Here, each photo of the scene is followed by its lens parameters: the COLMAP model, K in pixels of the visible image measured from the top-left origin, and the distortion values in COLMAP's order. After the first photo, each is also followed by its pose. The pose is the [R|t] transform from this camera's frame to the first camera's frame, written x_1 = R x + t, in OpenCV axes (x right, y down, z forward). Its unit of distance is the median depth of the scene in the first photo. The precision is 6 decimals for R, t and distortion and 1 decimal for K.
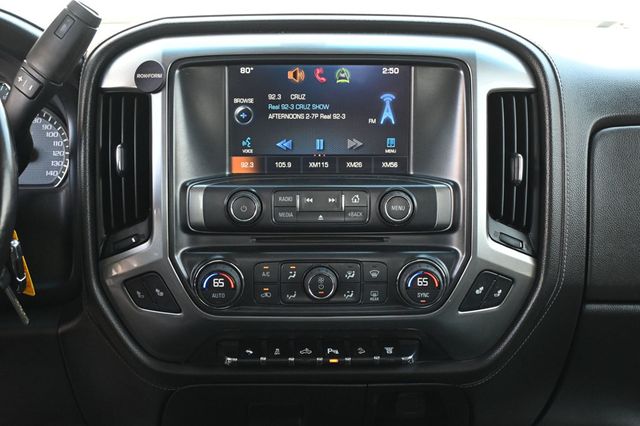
lens RADIAL K [[1031.2, 0, 320.0], [0, 1031.2, 213.0], [0, 0, 1]] dist [0.006122, -0.090080]
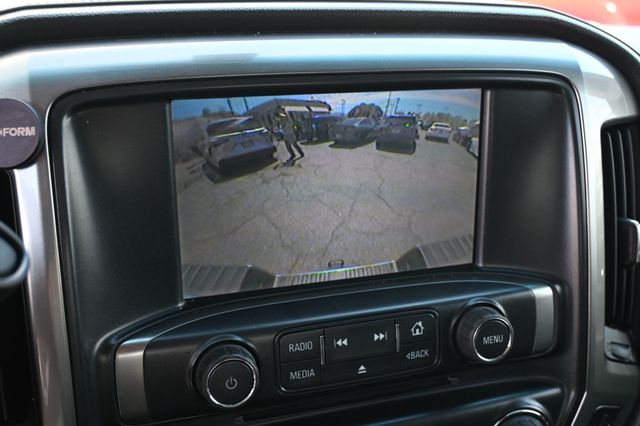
lens RADIAL K [[637.6, 0, 320.0], [0, 637.6, 213.0], [0, 0, 1]] dist [-0.001698, 0.001727]
pose [[0.970076, -0.077966, 0.229941, -0.094018], [0.055660, 0.993230, 0.101956, -0.115729], [-0.236334, -0.086107, 0.967849, 0.668269]]
